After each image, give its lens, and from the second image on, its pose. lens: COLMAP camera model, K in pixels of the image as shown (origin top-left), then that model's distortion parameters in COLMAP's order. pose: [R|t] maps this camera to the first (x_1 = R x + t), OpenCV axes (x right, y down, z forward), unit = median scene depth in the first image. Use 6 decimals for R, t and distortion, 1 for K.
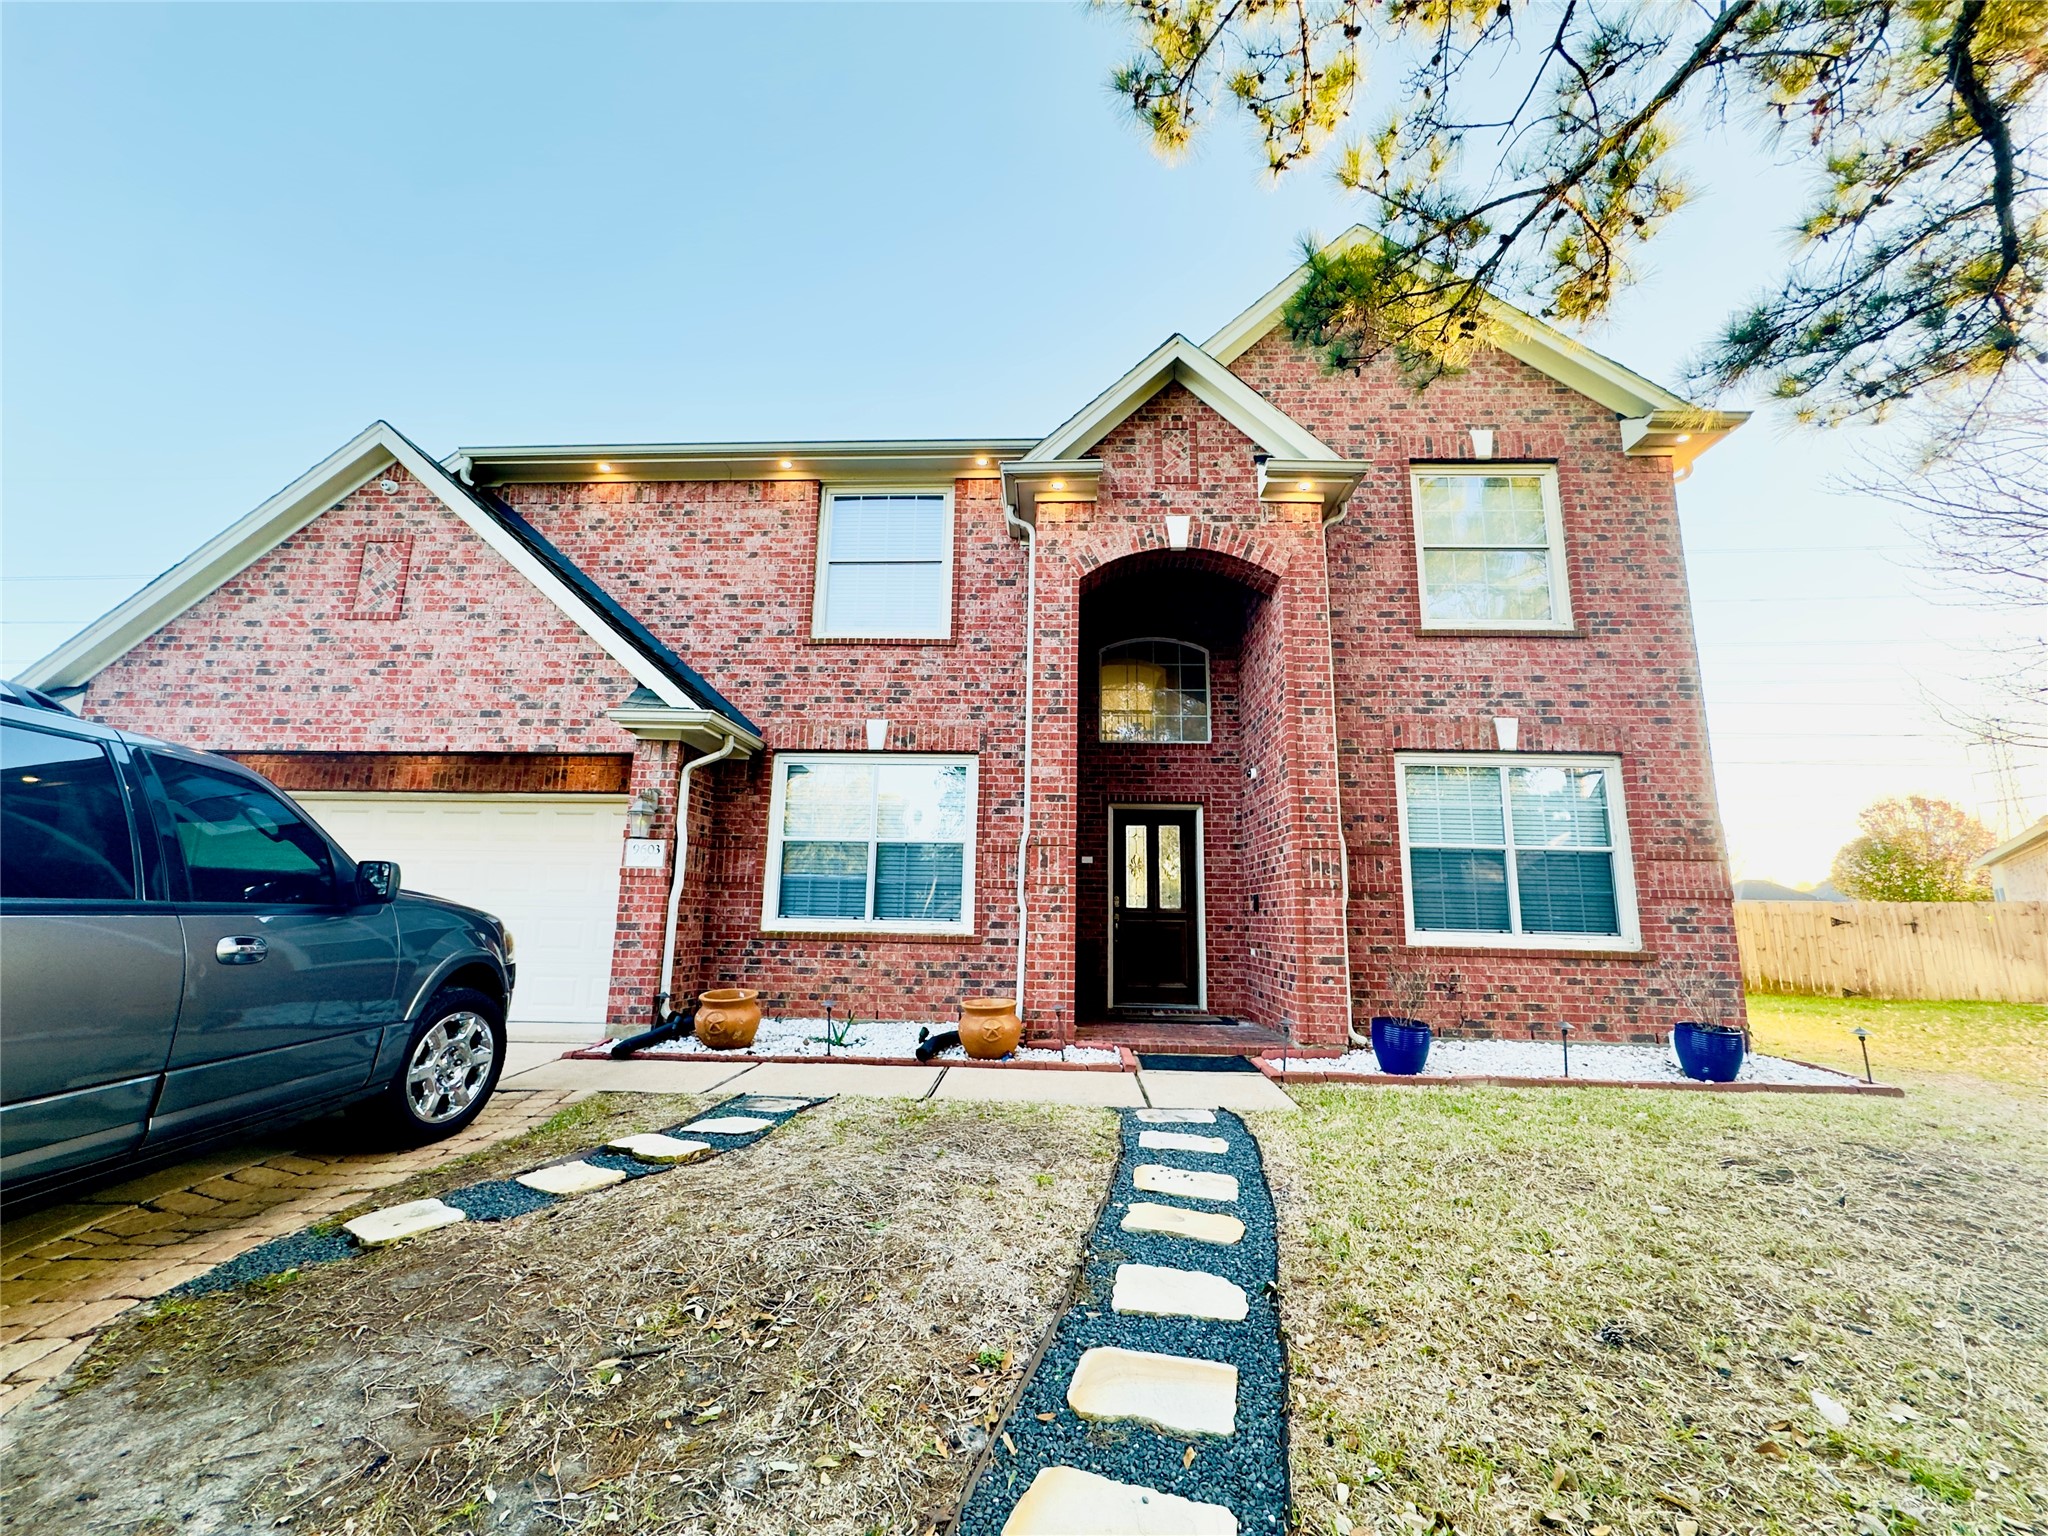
lens RADIAL K [[820.5, 0, 1023.6], [0, 820.5, 759.0], [0, 0, 1]] dist [-0.000884, 0.000011]
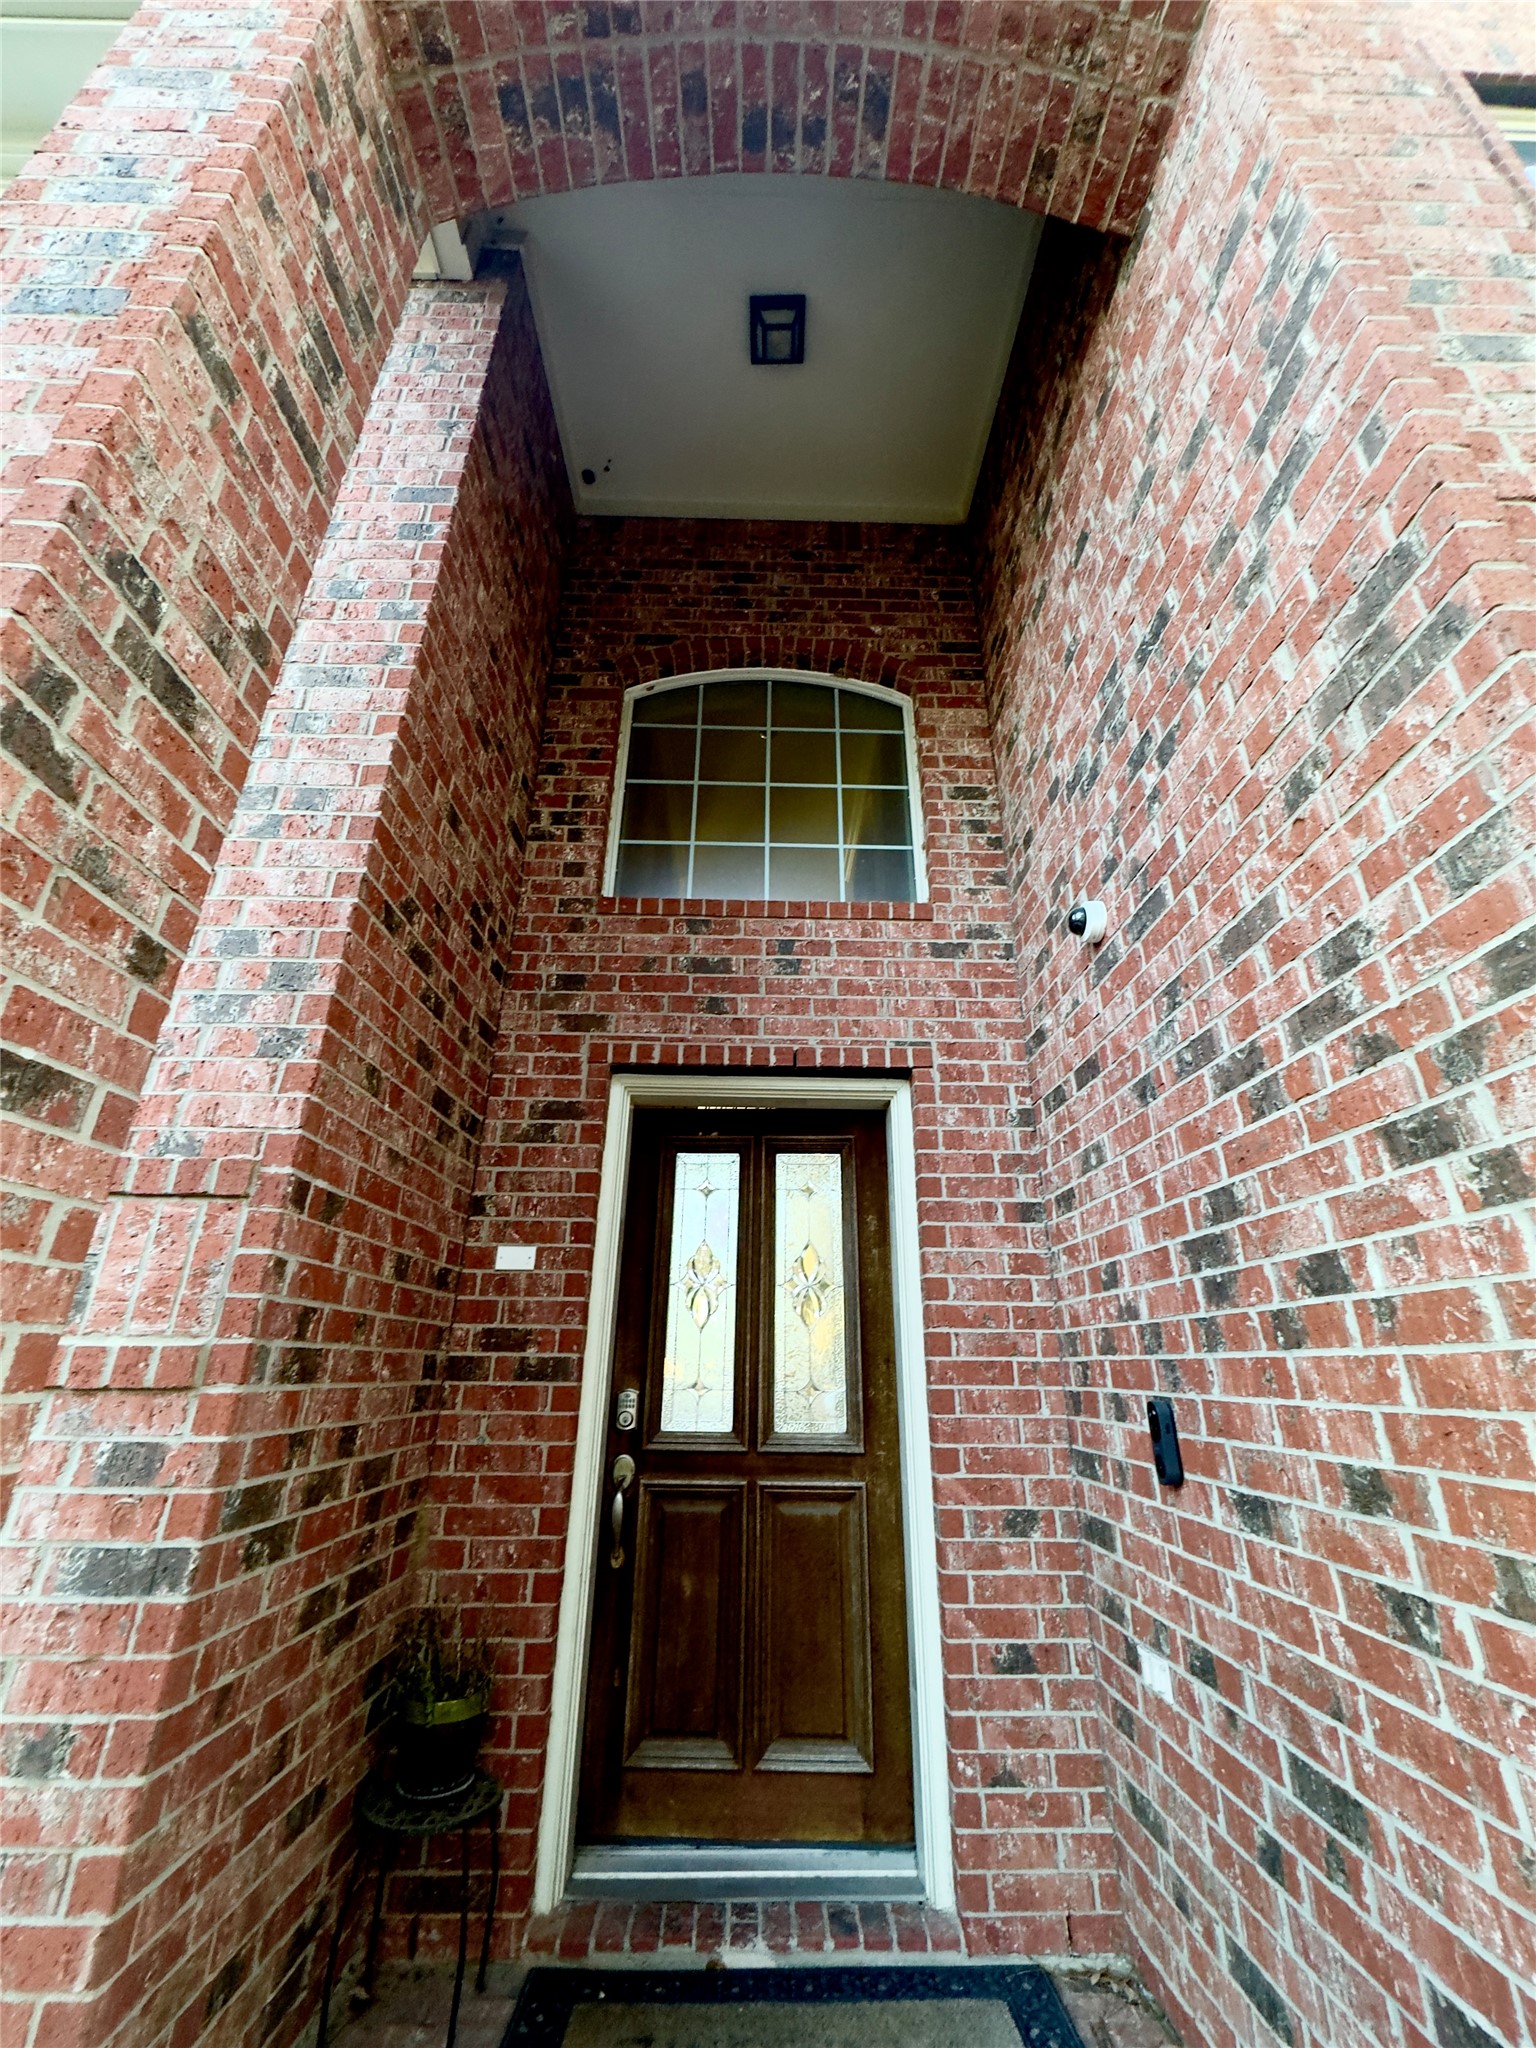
lens RADIAL K [[820.5, 0, 776.9], [0, 820.5, 1027.3], [0, 0, 1]] dist [-0.000884, 0.000011]
pose [[0.997584, 0.020368, 0.066420, 0.146714], [-0.005209, 0.975295, -0.220847, 0.106441], [-0.069277, 0.219967, 0.973044, 0.694890]]
